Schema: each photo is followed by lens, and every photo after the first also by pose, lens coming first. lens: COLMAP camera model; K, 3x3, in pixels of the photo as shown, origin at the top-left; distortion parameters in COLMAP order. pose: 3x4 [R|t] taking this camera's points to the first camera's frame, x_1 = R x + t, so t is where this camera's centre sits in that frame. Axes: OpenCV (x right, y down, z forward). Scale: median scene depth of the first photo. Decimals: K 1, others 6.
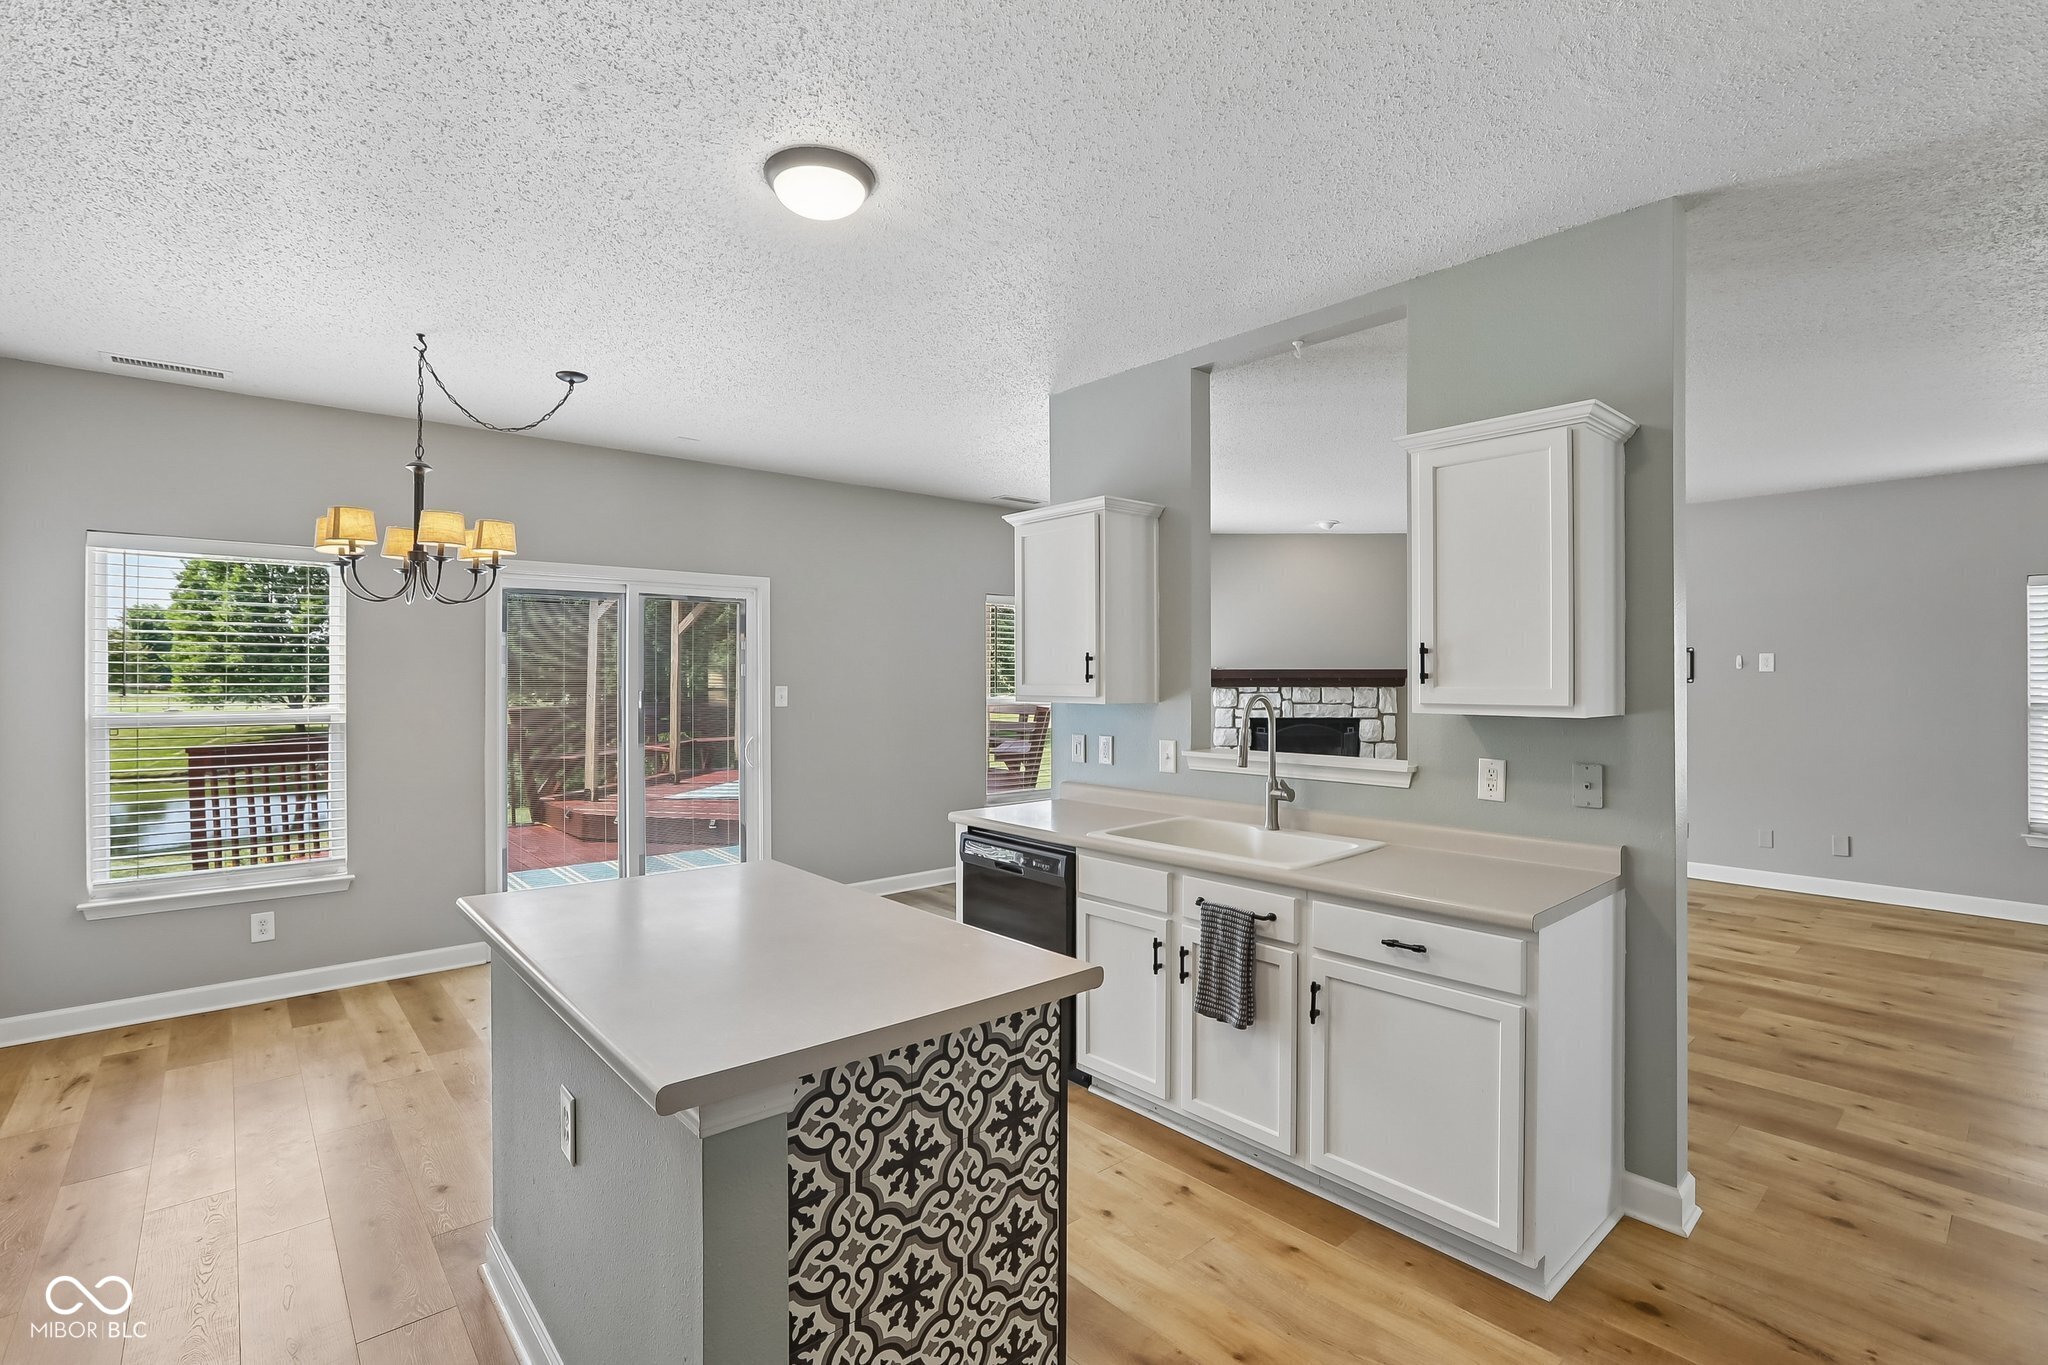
lens RADIAL K [[930.9, 0, 1030.4], [0, 930.9, 682.5], [0, 0, 1]] dist [-0.058206, 0.020373]
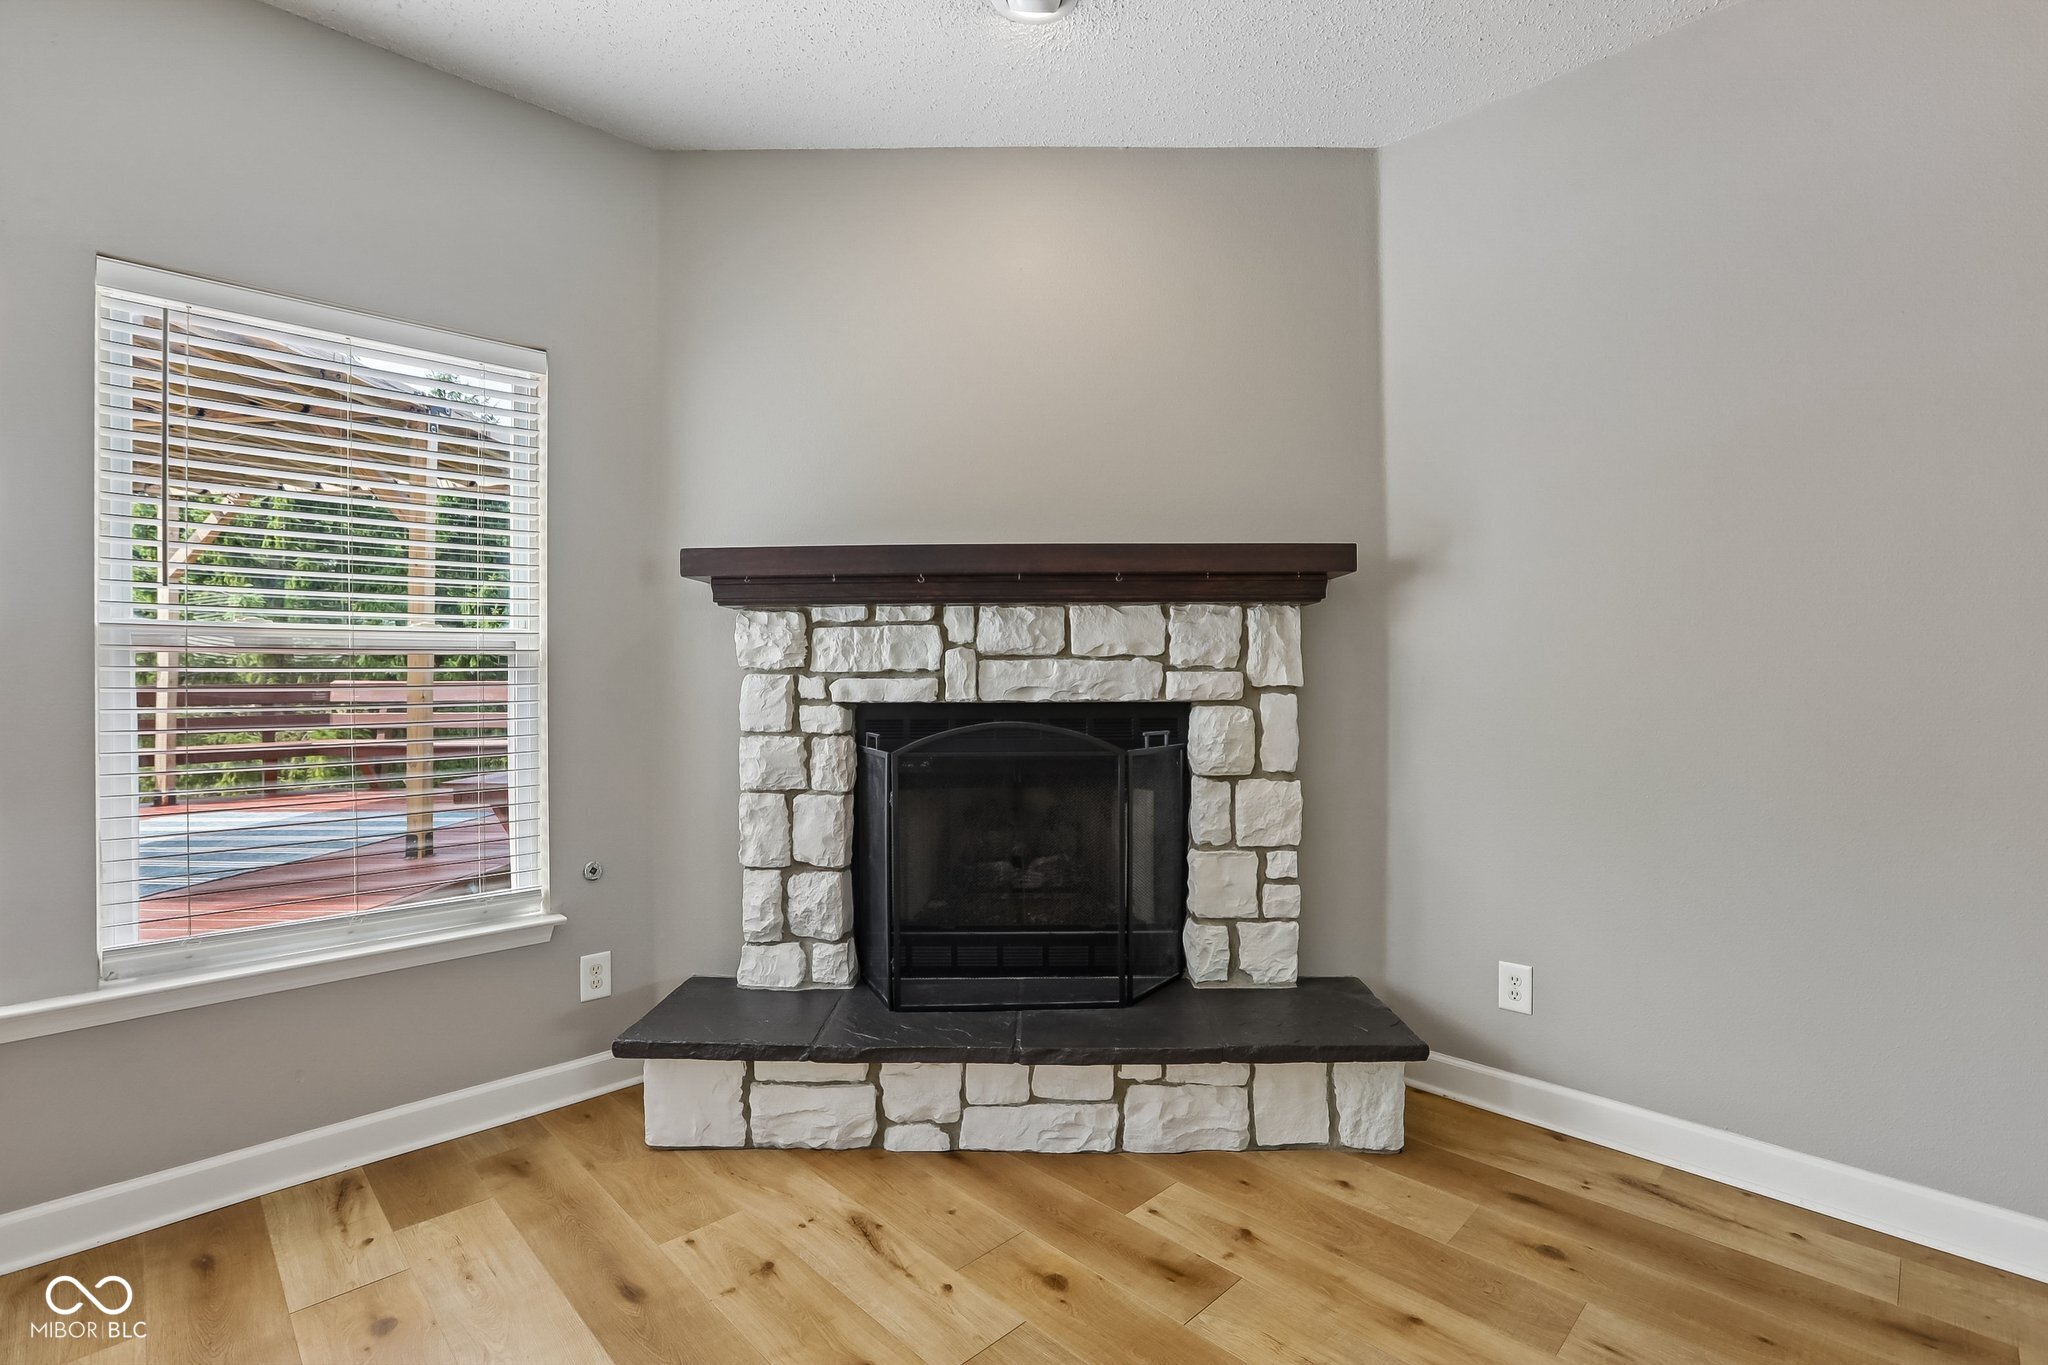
lens RADIAL K [[930.9, 0, 1030.4], [0, 930.9, 682.5], [0, 0, 1]] dist [-0.058206, 0.020373]
pose [[0.998107, -0.004635, 0.061324, 0.283091], [0.004462, 0.999986, 0.002947, 0.030748], [-0.061337, -0.002668, 0.998114, 0.684225]]
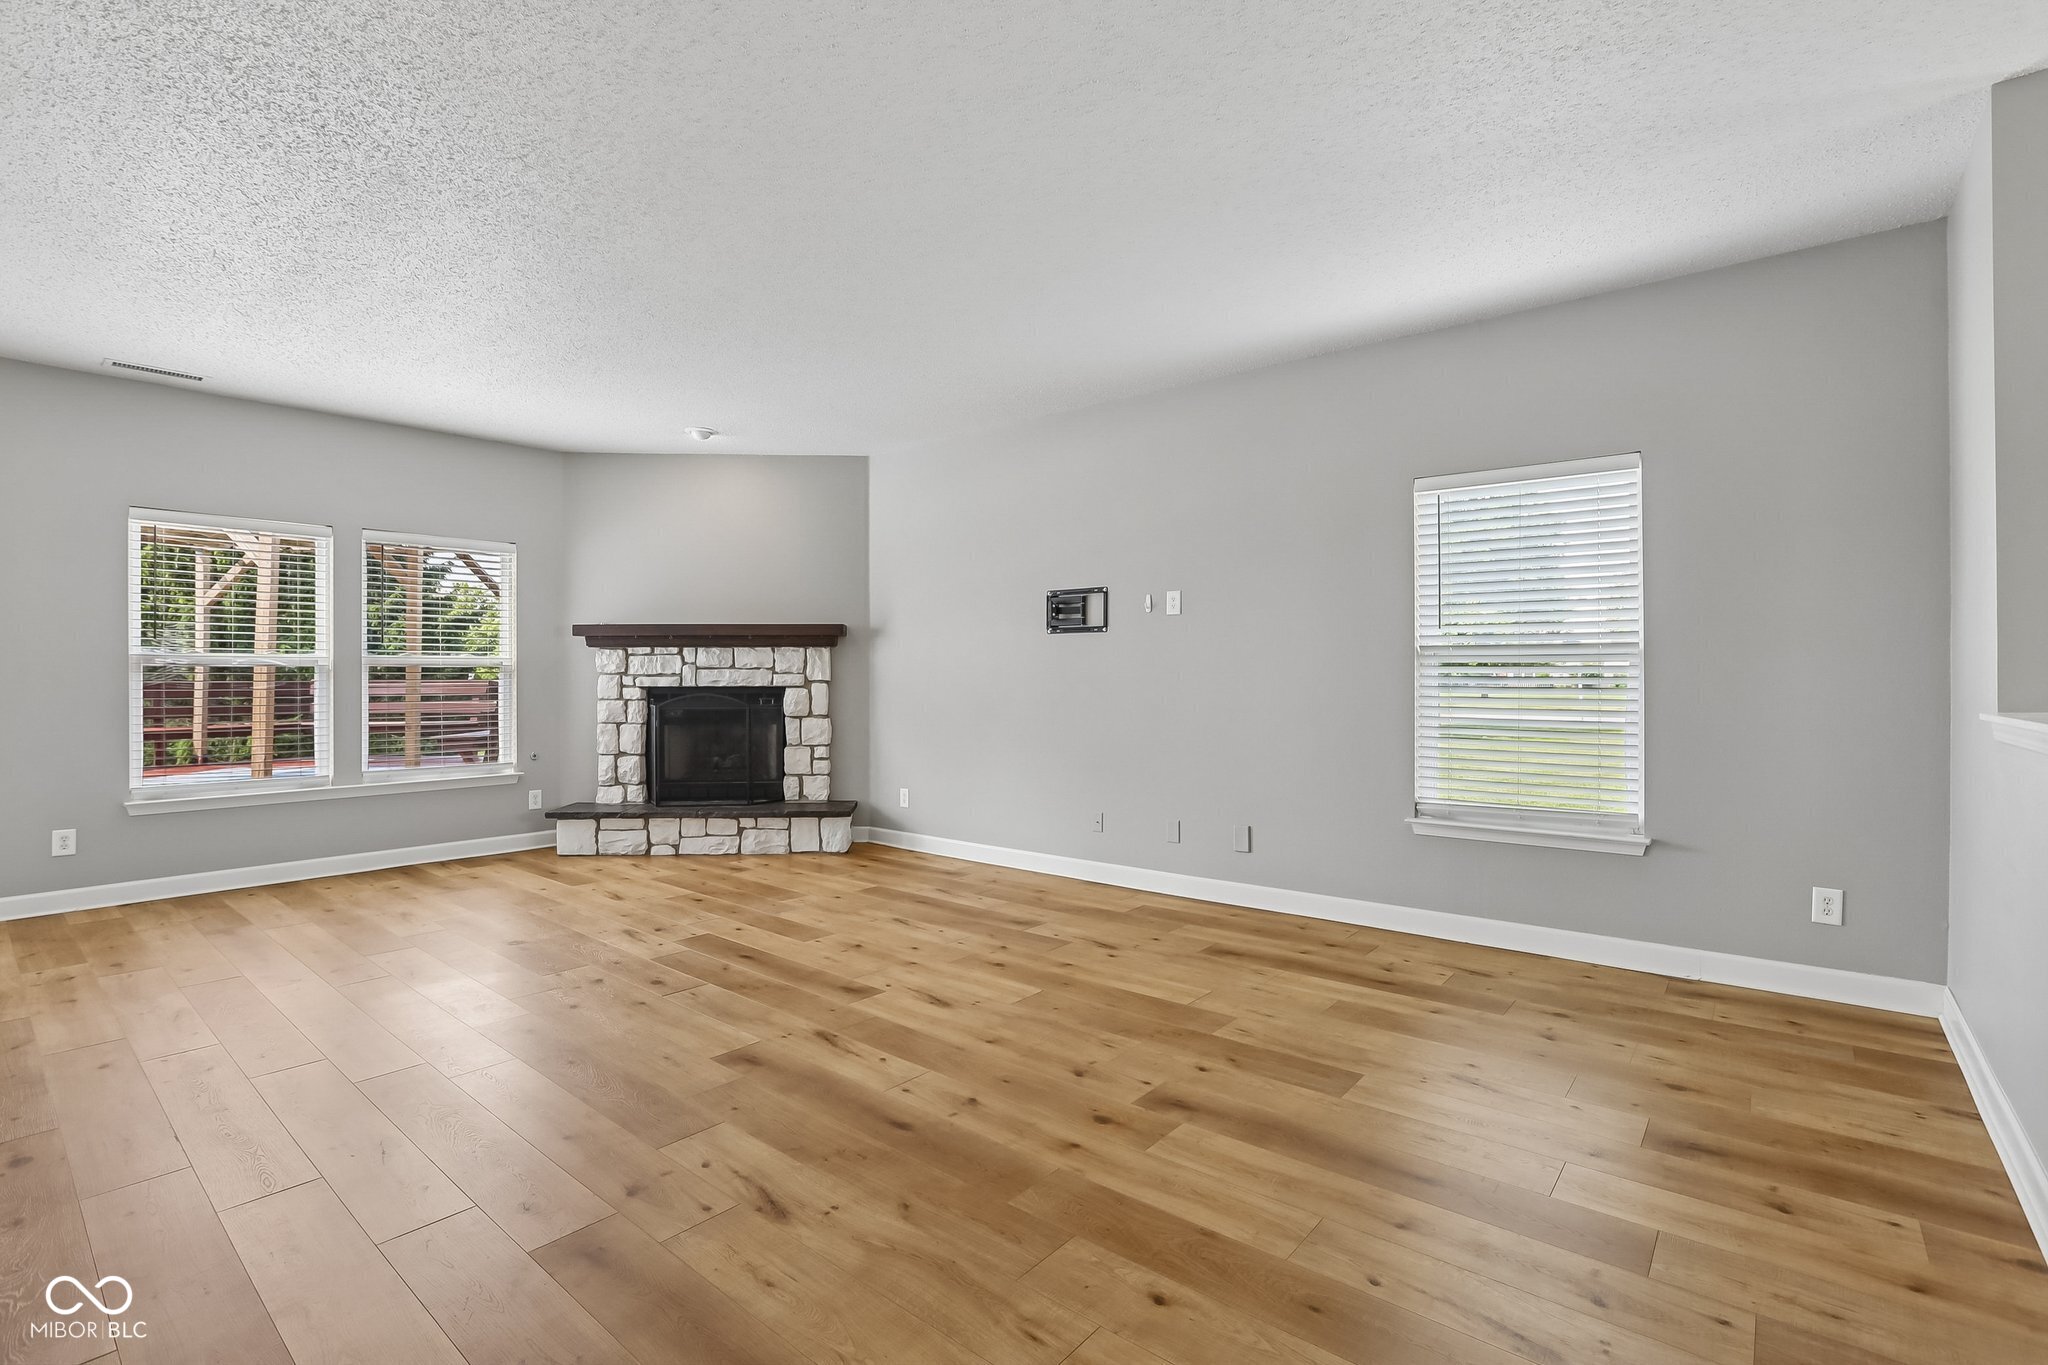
lens RADIAL K [[930.9, 0, 1030.4], [0, 930.9, 682.5], [0, 0, 1]] dist [-0.058206, 0.020373]
pose [[0.987568, -0.002672, 0.157172, 0.442084], [0.002453, 0.999996, 0.001589, 0.034366], [-0.157175, -0.001184, 0.987570, 0.182916]]
